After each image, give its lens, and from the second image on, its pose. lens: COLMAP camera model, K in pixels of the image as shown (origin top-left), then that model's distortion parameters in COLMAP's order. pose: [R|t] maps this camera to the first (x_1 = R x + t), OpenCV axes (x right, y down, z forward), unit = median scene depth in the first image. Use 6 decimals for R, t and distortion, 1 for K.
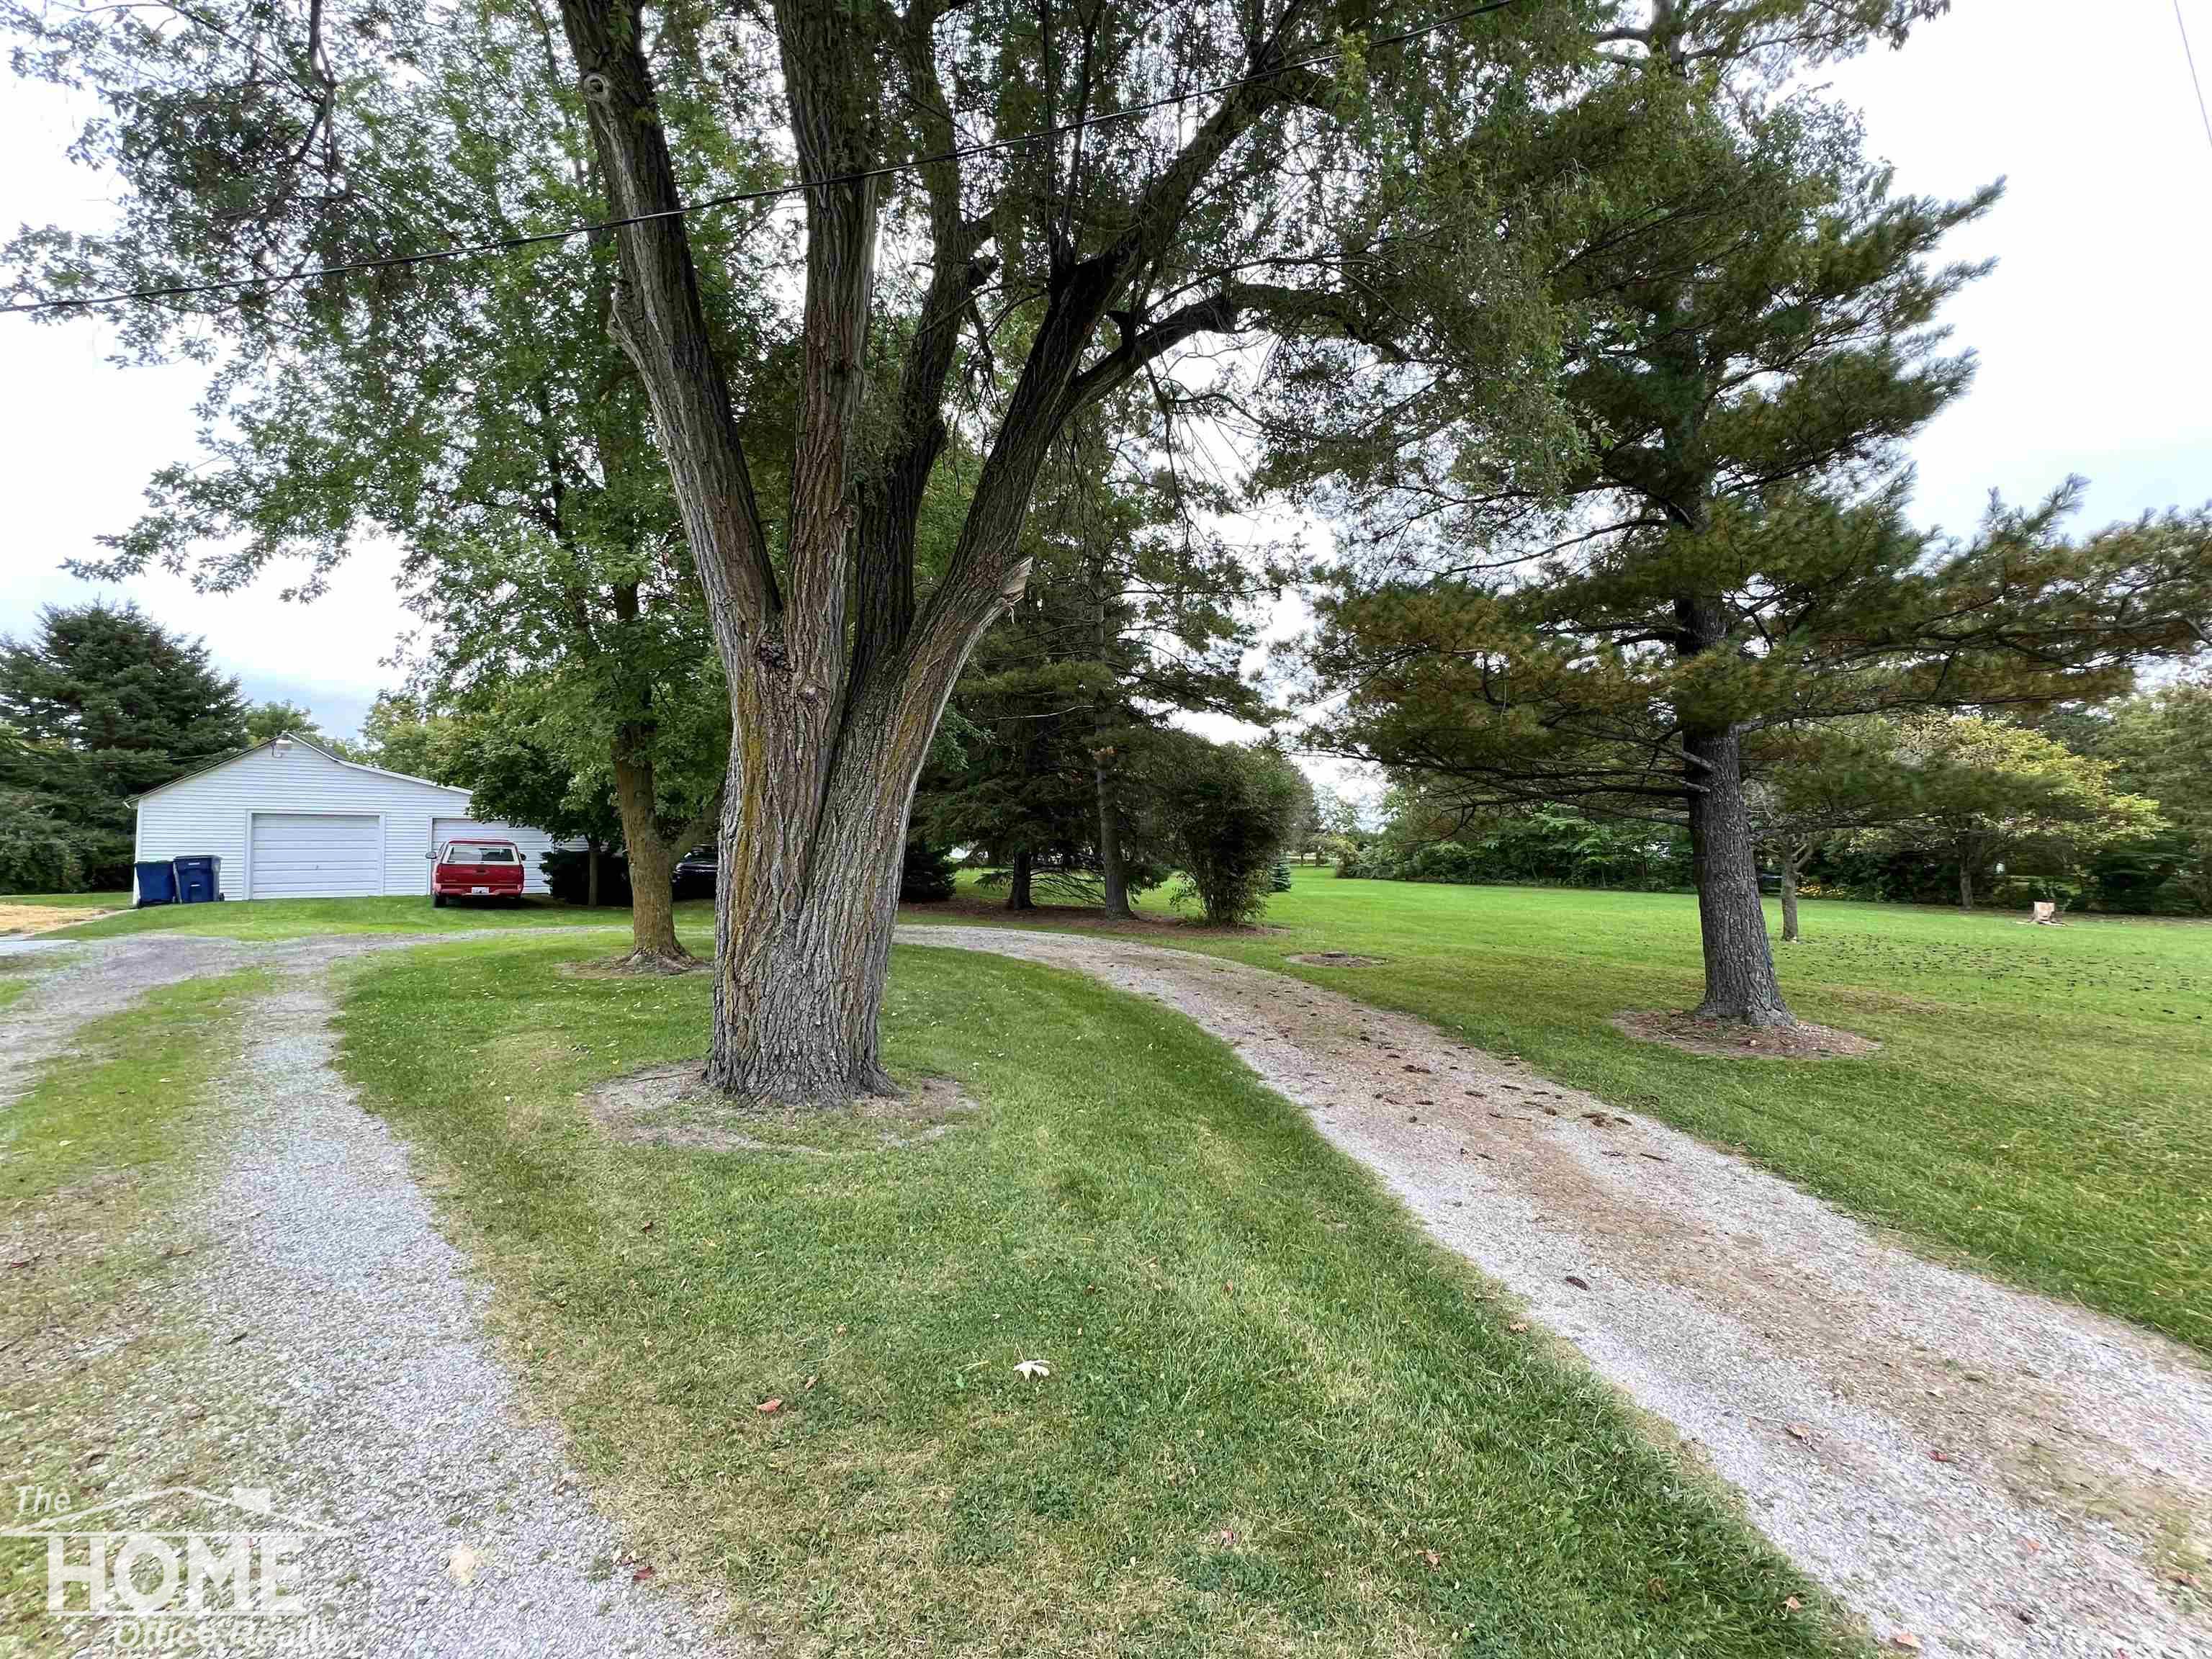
lens RADIAL K [[879.8, 0, 1111.8], [0, 879.8, 831.7], [0, 0, 1]] dist [-0.003505, 0.000679]
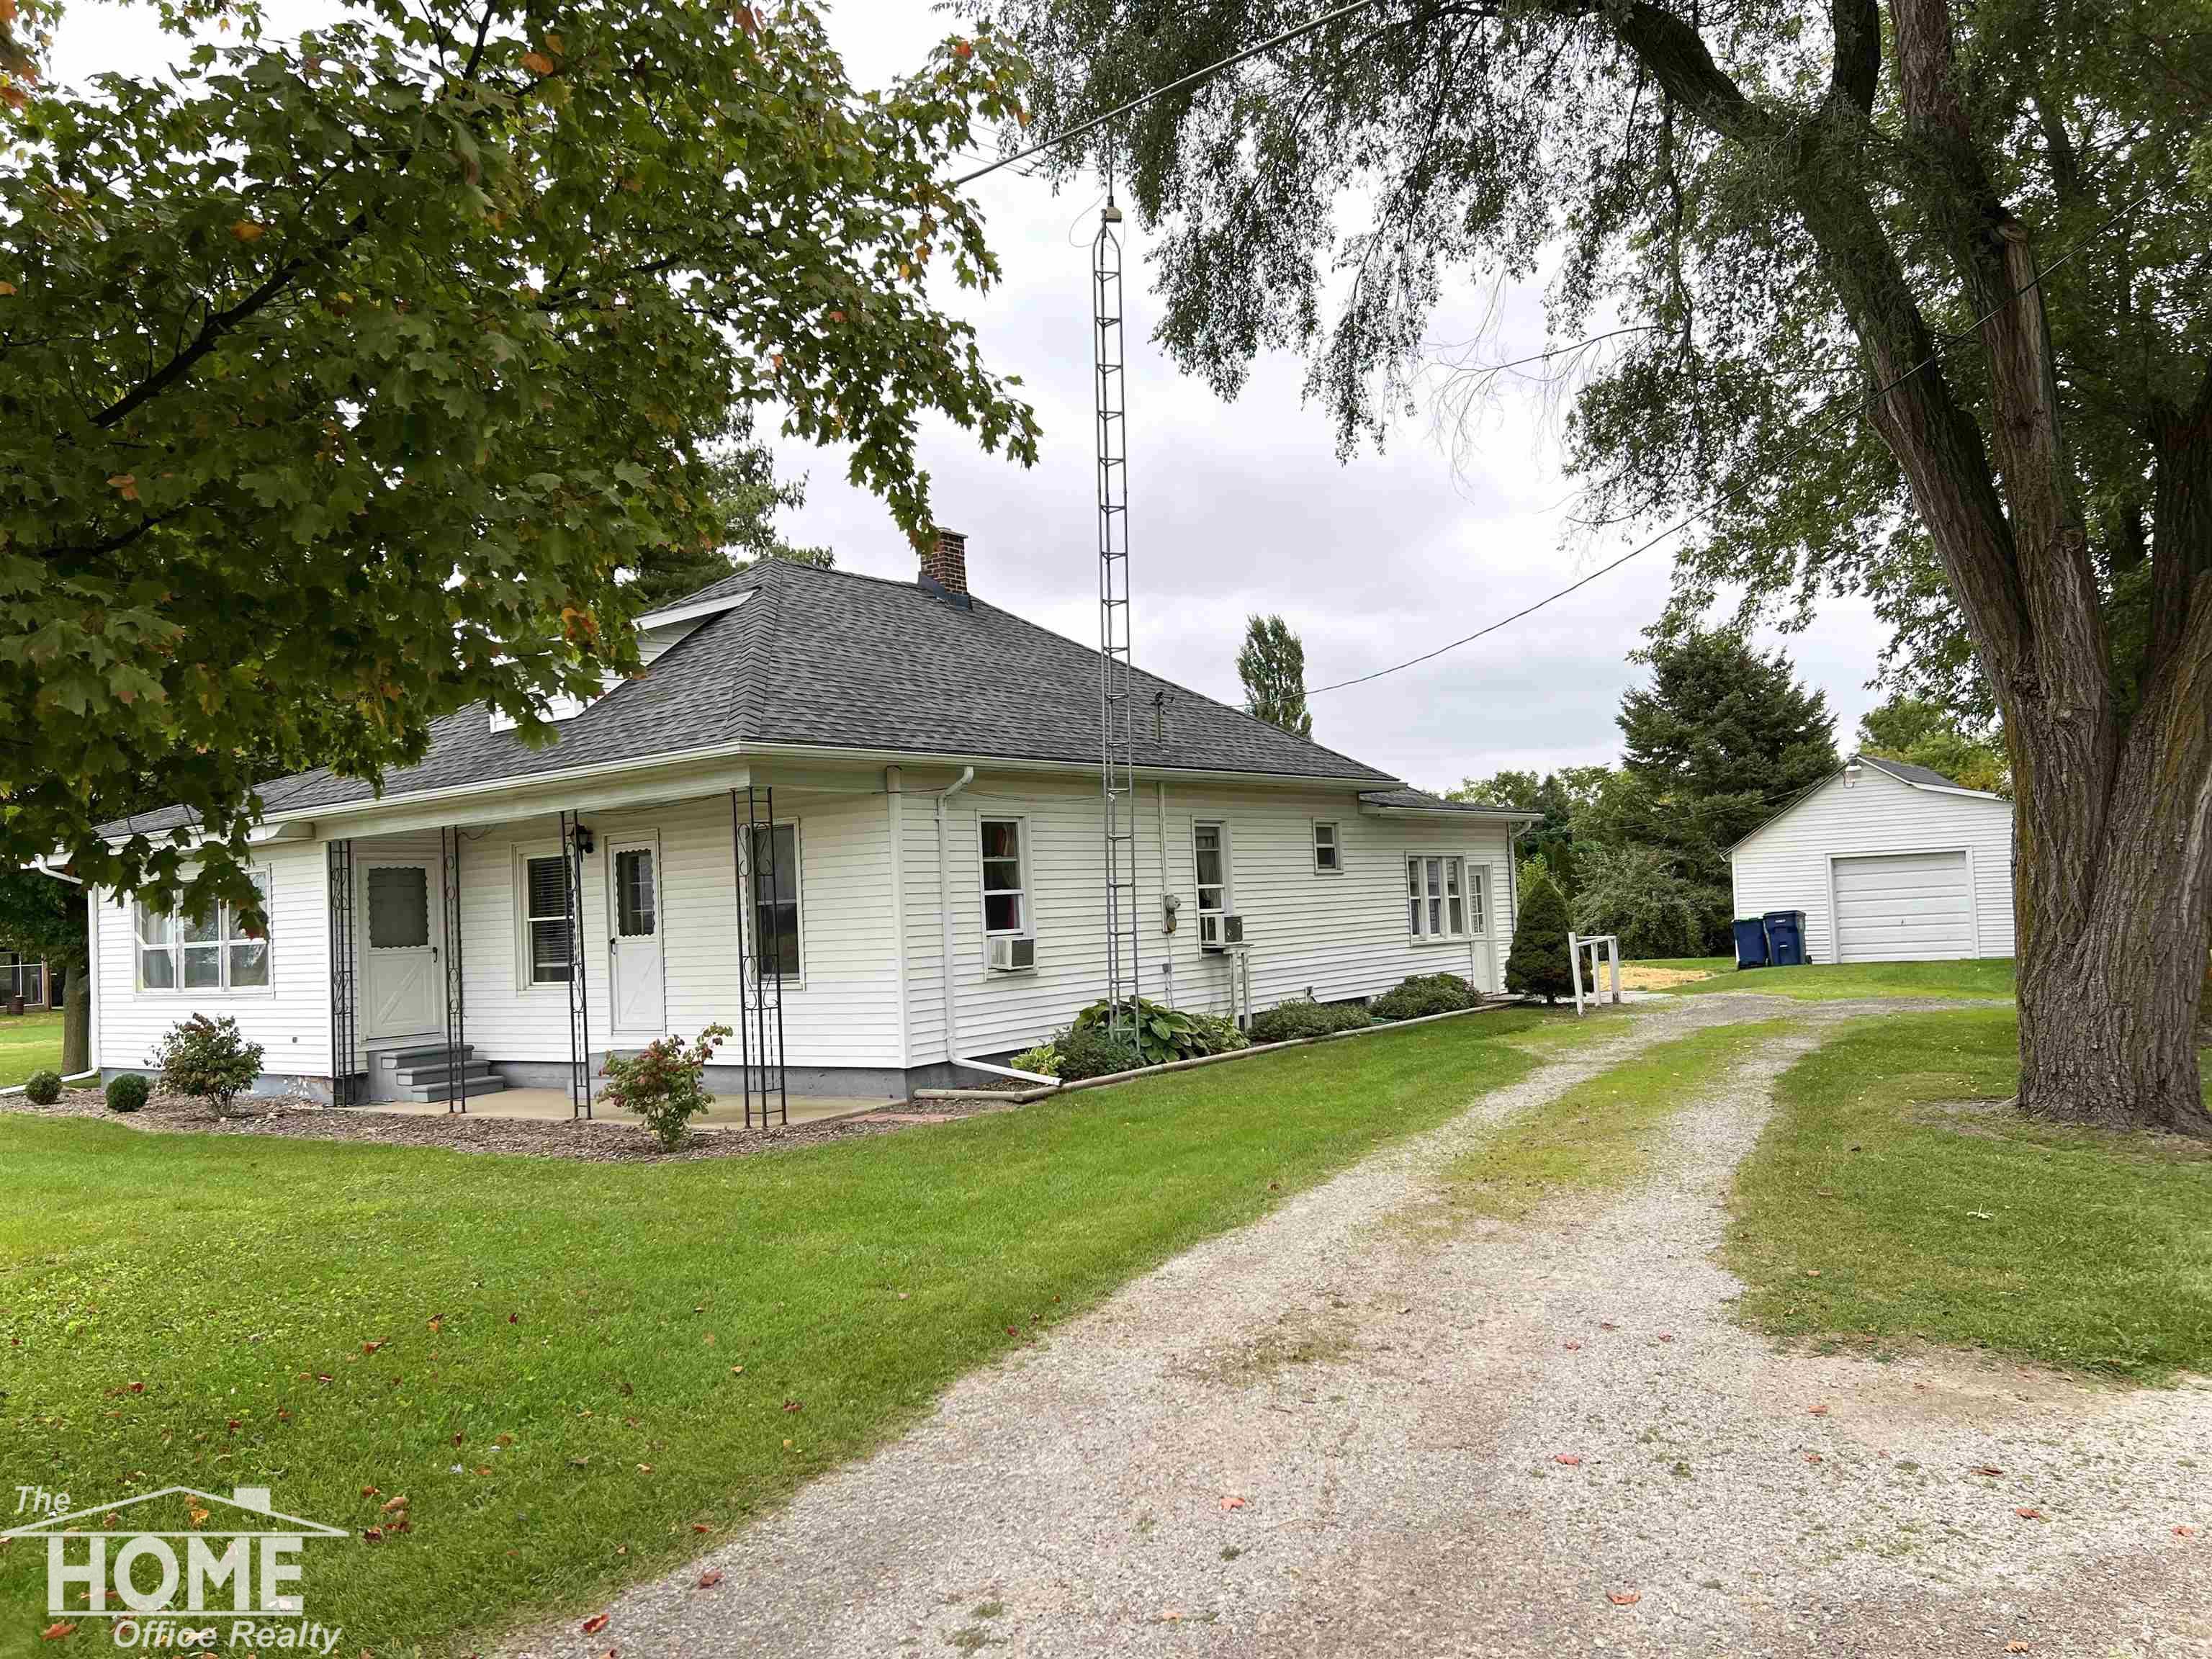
lens RADIAL K [[1661.6, 0, 1100.7], [0, 1661.6, 833.8], [0, 0, 1]] dist [0.040779, 0.001290]
pose [[0.330155, -0.074577, -0.940976, 0.282557], [0.061103, 0.996472, -0.057536, 0.004641], [0.941947, -0.038501, 0.333547, -0.175402]]
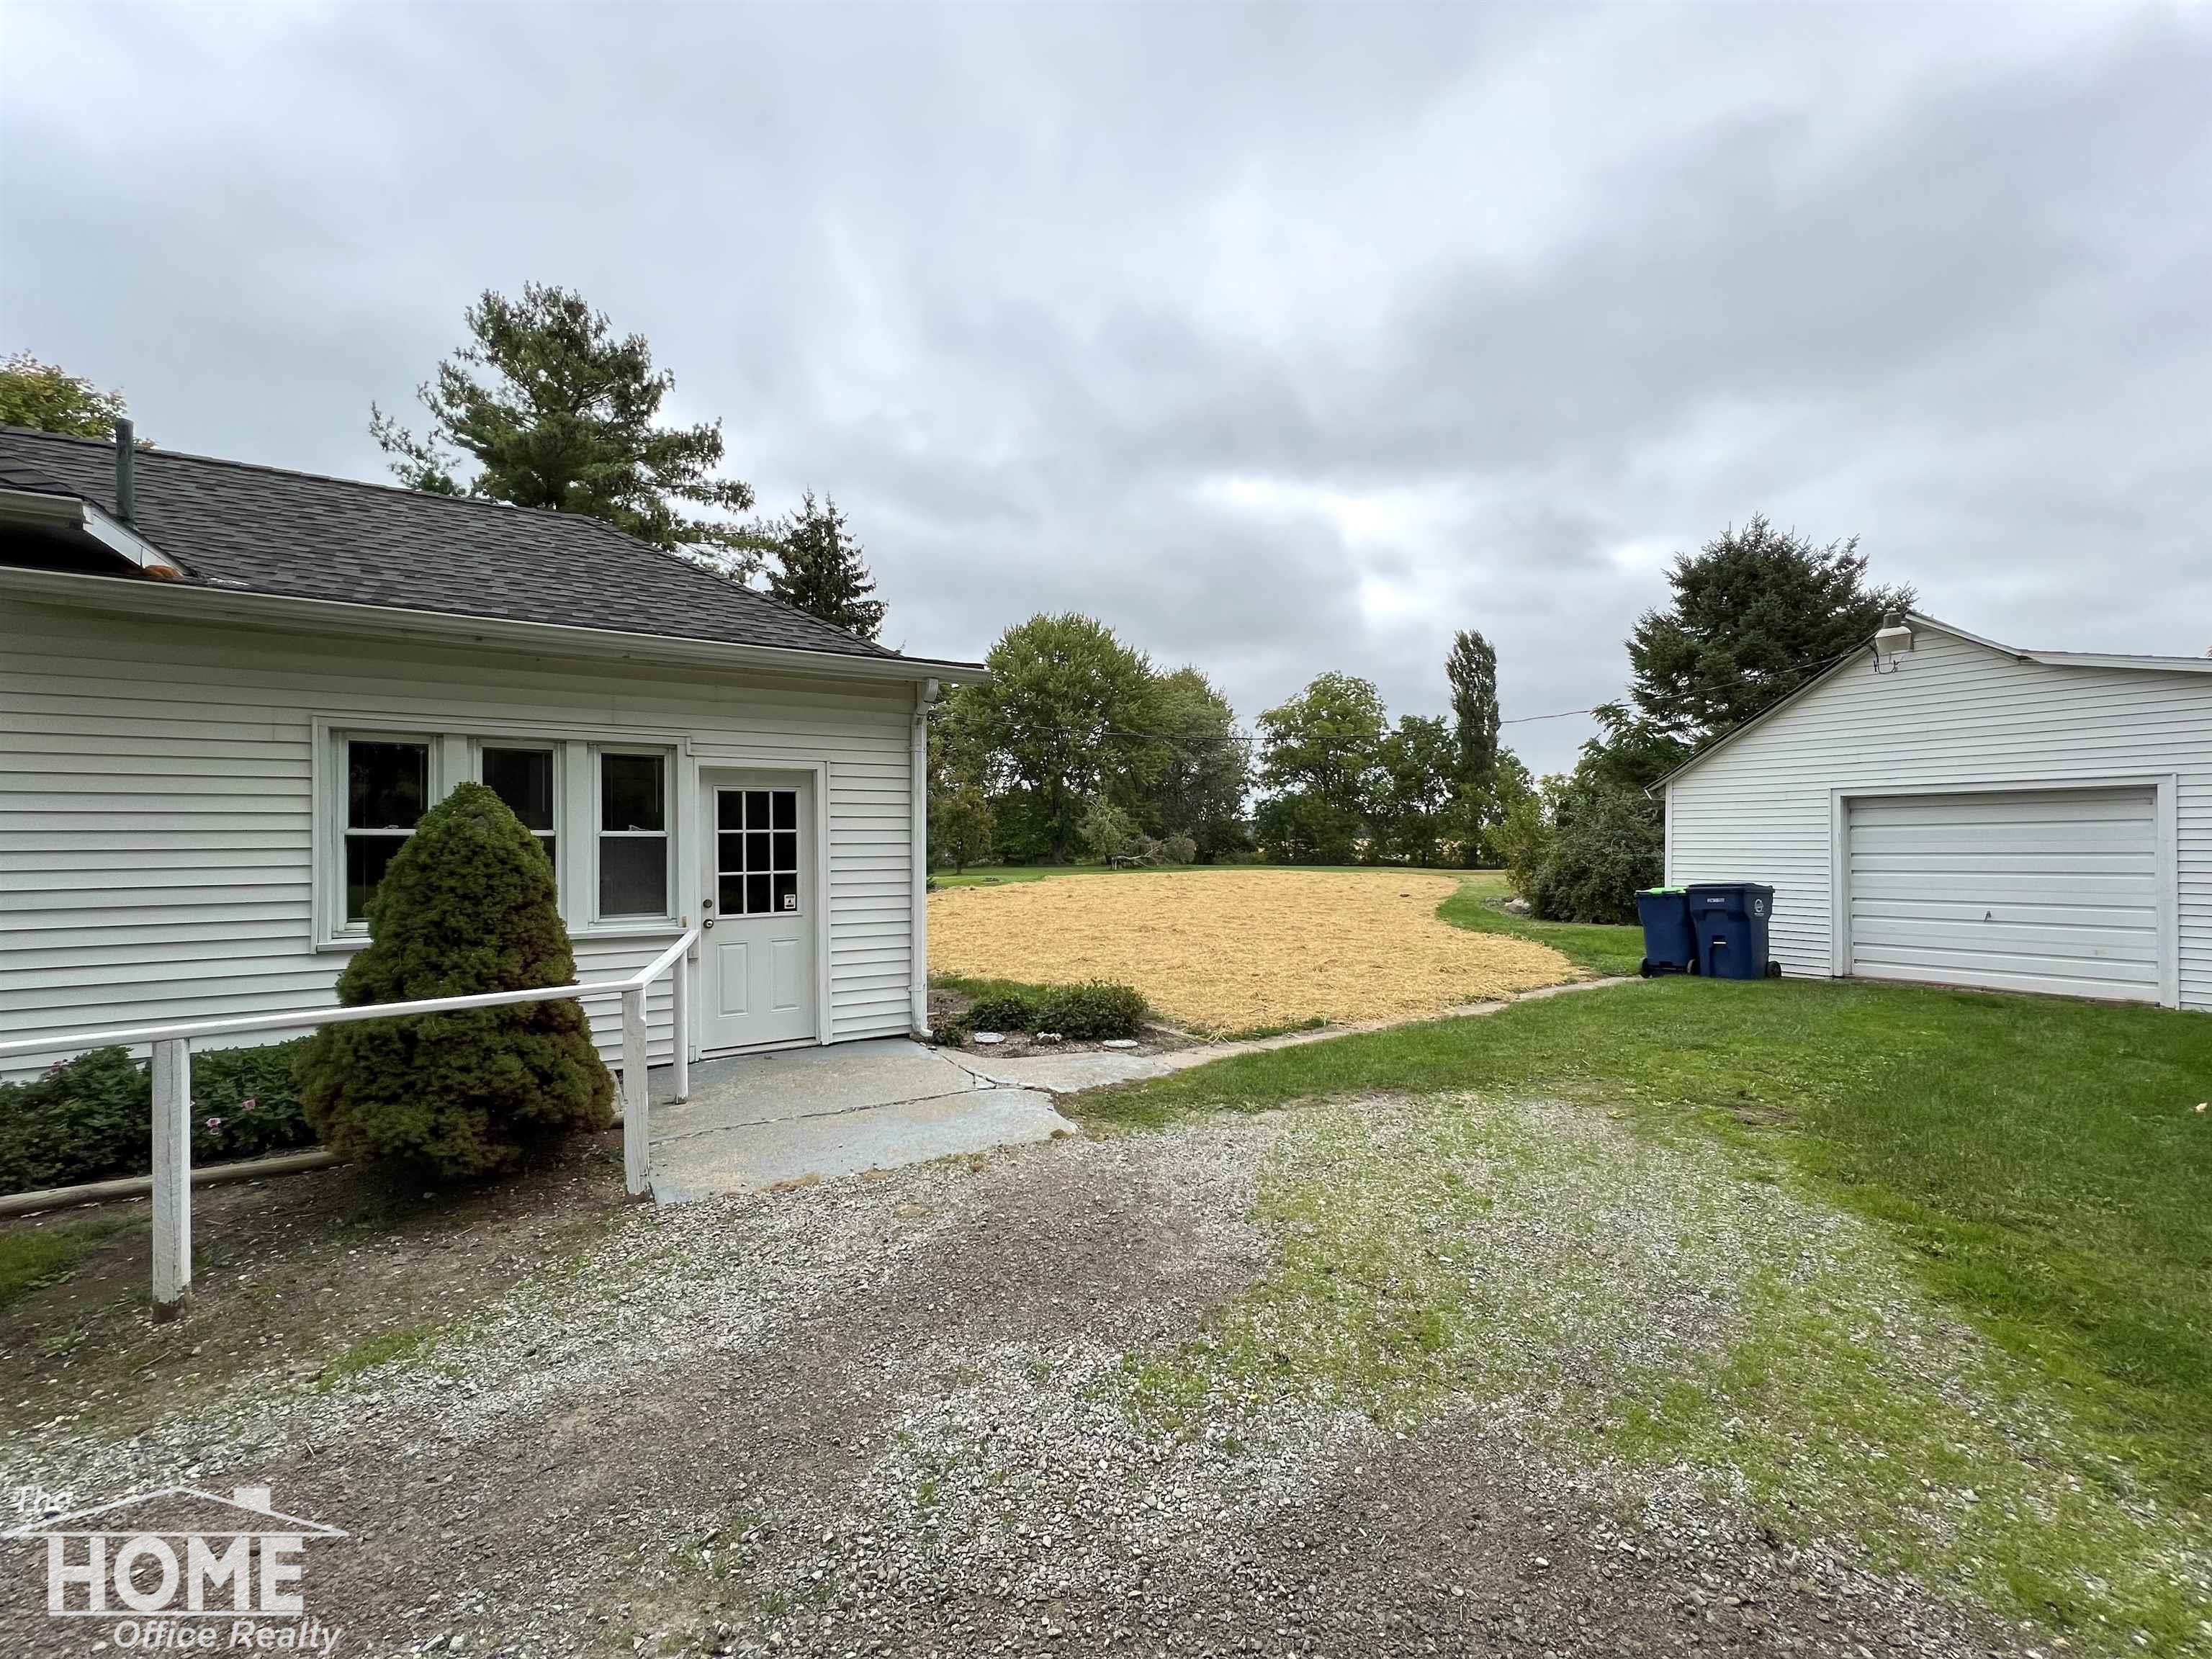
lens RADIAL K [[879.8, 0, 1116.7], [0, 879.8, 839.7], [0, 0, 1]] dist [-0.003505, 0.000679]
pose [[-0.033247, -0.014640, -0.999340, -0.493936], [0.017037, 0.999739, -0.015213, 0.002997], [0.999302, -0.017531, -0.032989, 0.629020]]
